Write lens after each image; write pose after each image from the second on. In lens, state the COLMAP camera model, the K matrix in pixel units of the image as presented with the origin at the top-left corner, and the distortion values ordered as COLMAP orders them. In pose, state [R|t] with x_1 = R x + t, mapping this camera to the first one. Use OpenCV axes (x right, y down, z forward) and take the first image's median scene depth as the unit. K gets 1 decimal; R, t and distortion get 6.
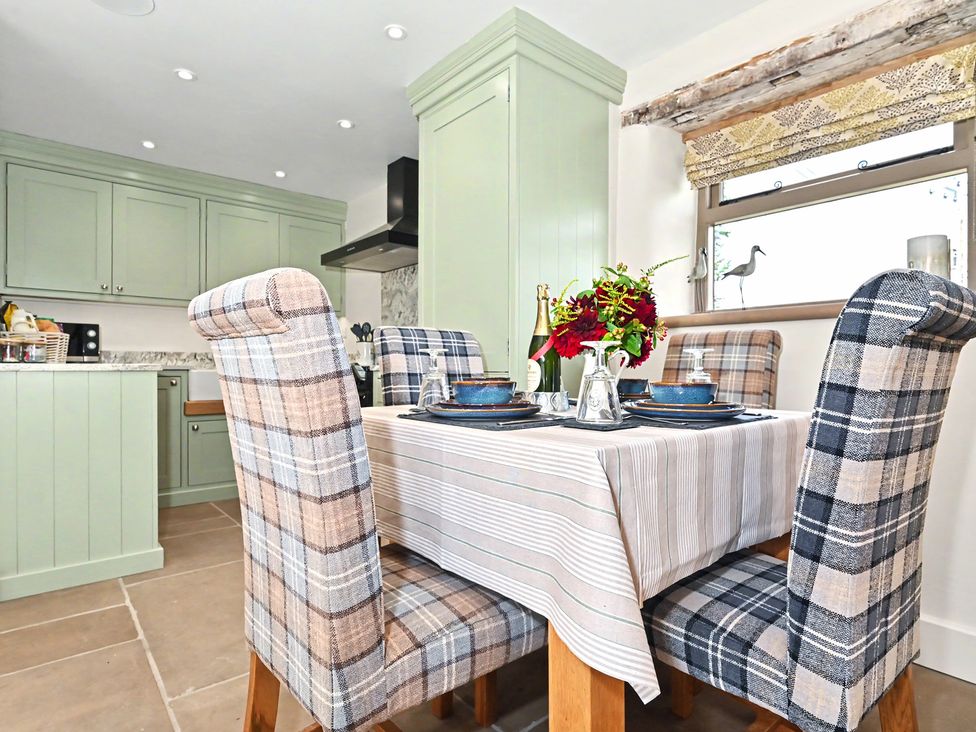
lens RADIAL K [[545.2, 0, 484.5], [0, 545.2, 370.8], [0, 0, 1]] dist [0.001076, 0.000001]
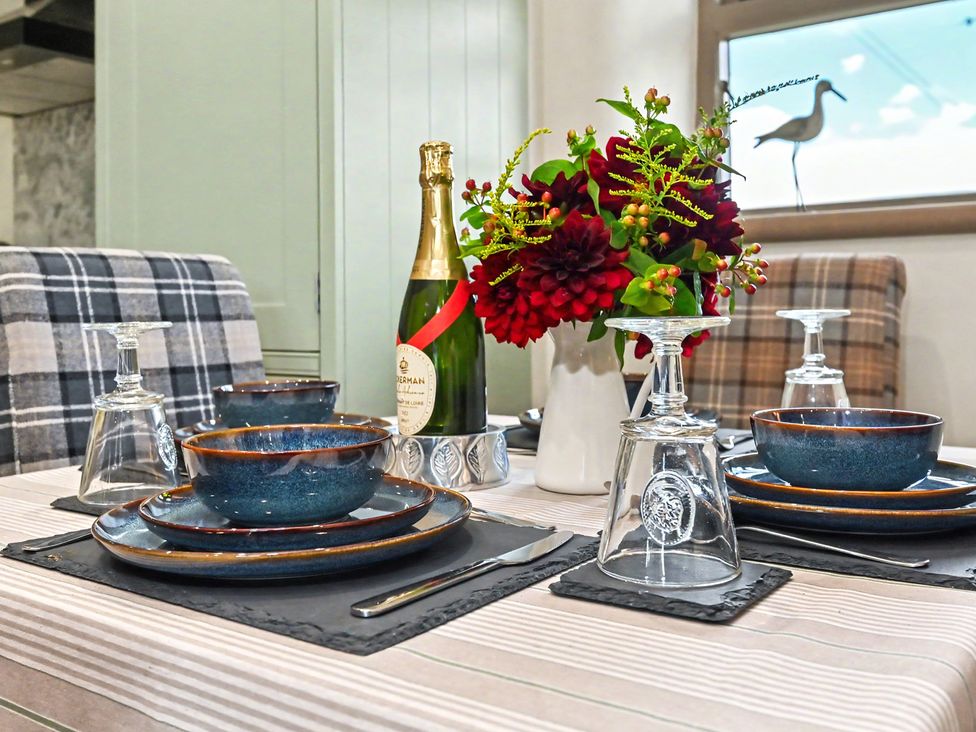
lens RADIAL K [[990.9, 0, 487.9], [0, 990.9, 296.7], [0, 0, 1]] dist [0.008419, 0.006823]
pose [[0.970502, -0.012224, 0.240784, -0.016925], [0.015945, 0.999782, -0.013512, -0.032080], [-0.240566, 0.016953, 0.970485, 0.247260]]
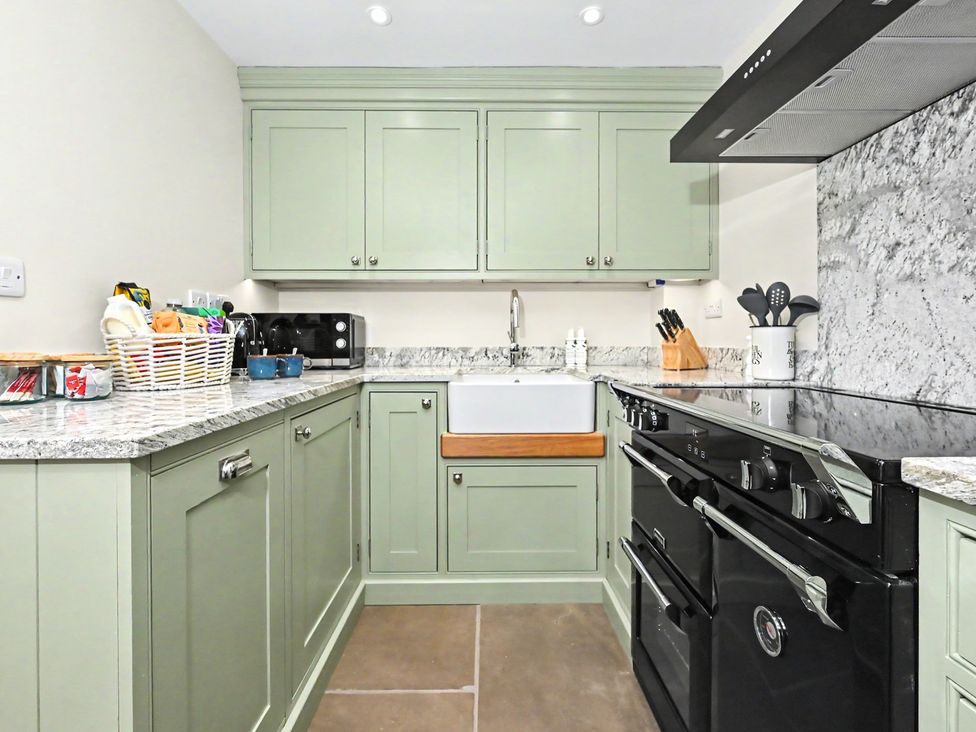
lens RADIAL K [[448.2, 0, 487.5], [0, 448.2, 352.0], [0, 0, 1]] dist [0.000112, 0.000126]
pose [[0.775059, 0.011804, -0.631779, -0.379236], [0.000998, 0.999801, 0.019905, -0.089934], [0.631888, -0.016058, 0.774893, 1.283707]]
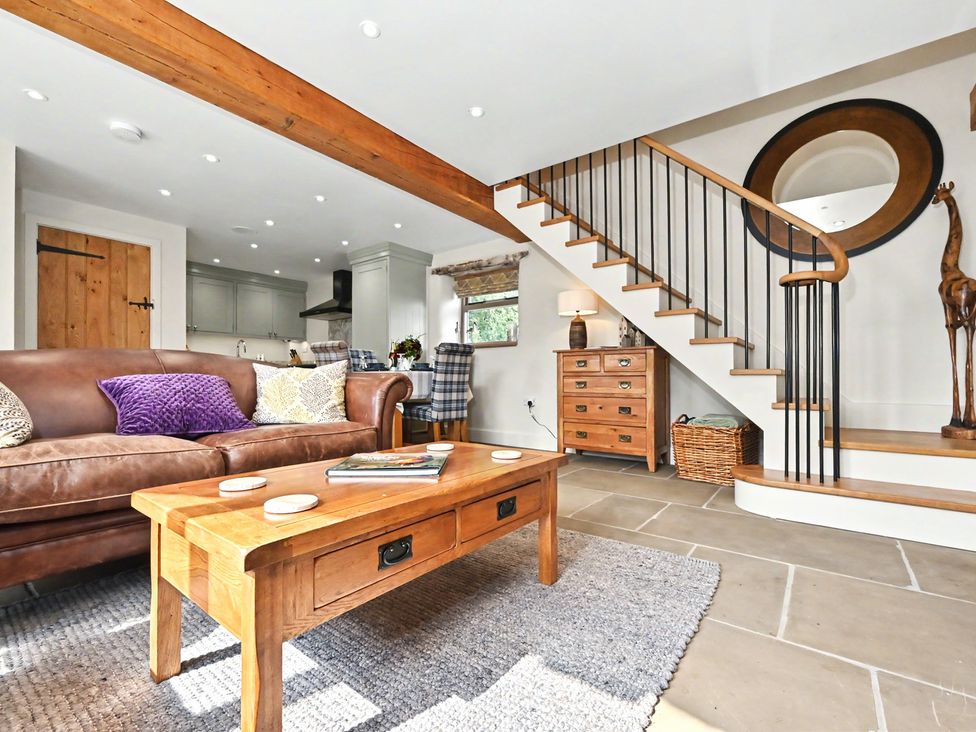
lens RADIAL K [[442.4, 0, 487.2], [0, 442.4, 374.3], [0, 0, 1]] dist [0.000888, 0.000208]
pose [[0.975998, -0.005323, 0.217714, 0.057876], [0.008578, 0.999865, -0.014012, 0.100448], [-0.217610, 0.015543, 0.975912, -1.579944]]
